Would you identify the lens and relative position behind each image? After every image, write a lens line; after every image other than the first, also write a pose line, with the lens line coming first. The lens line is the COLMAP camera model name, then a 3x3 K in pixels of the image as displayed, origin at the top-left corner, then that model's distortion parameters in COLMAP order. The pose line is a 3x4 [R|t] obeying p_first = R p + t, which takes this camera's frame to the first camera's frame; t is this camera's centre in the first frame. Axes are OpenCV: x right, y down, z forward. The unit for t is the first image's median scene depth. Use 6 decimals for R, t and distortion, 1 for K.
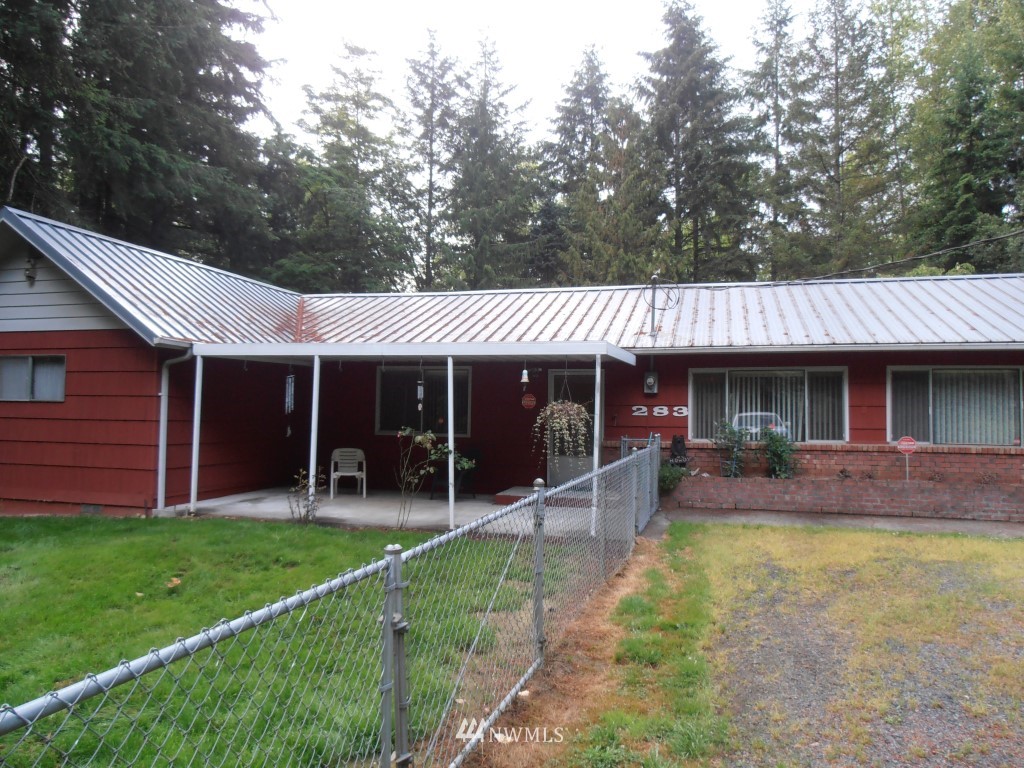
lens RADIAL K [[702.2, 0, 512.0], [0, 702.2, 384.0], [0, 0, 1]] dist [-0.017040, 0.005183]
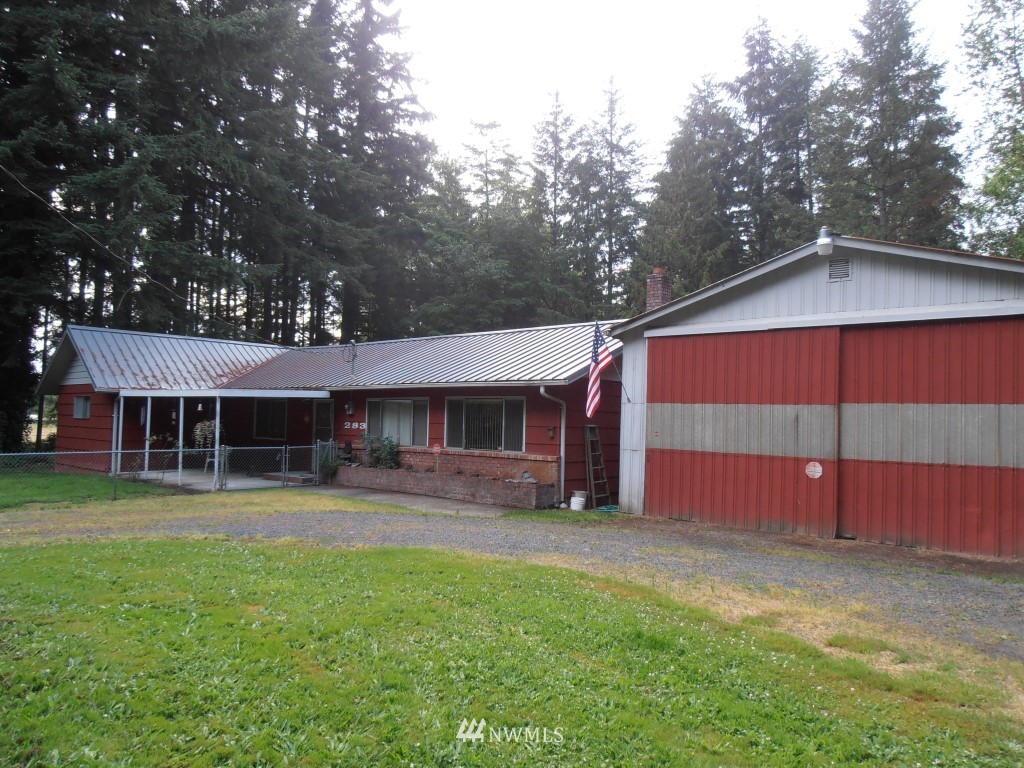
lens RADIAL K [[702.2, 0, 512.0], [0, 702.2, 384.0], [0, 0, 1]] dist [-0.017040, 0.005183]
pose [[0.902820, -0.017817, -0.429649, 1.303866], [0.011958, 0.999795, -0.016332, -0.026605], [0.429852, 0.009607, 0.902848, -0.297922]]
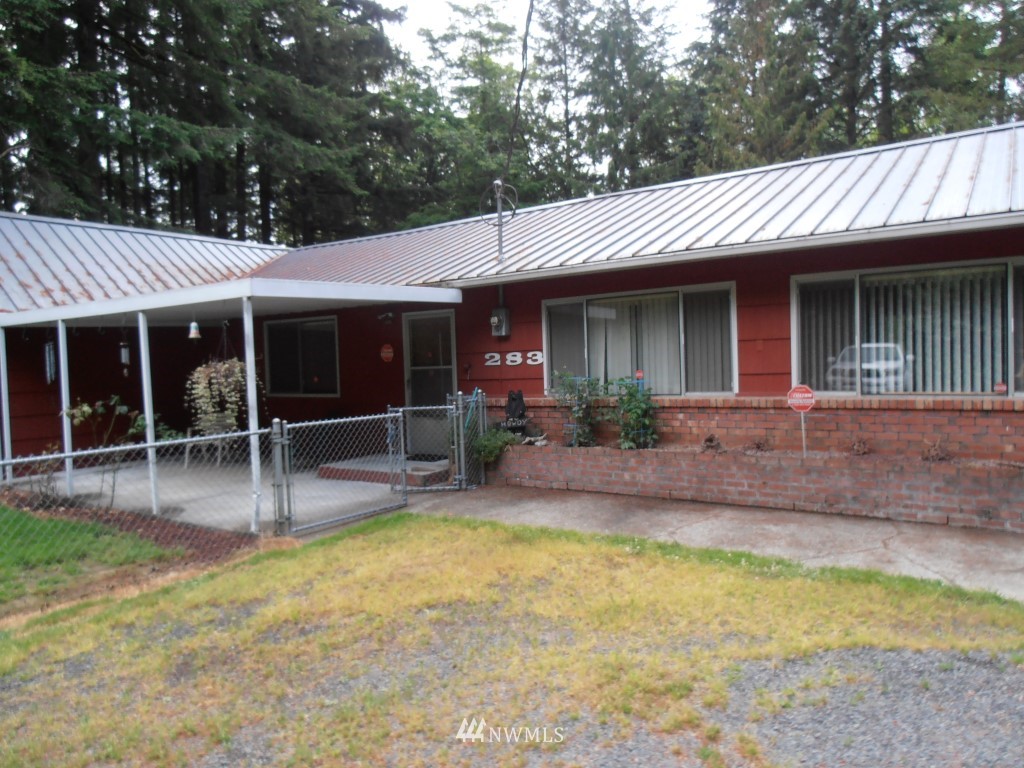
lens RADIAL K [[702.2, 0, 512.0], [0, 702.2, 384.0], [0, 0, 1]] dist [-0.017040, 0.005183]
pose [[0.940976, -0.032401, -0.336918, 0.504448], [0.060021, 0.995605, 0.071886, 0.011570], [0.333108, -0.087866, 0.938786, 0.293286]]
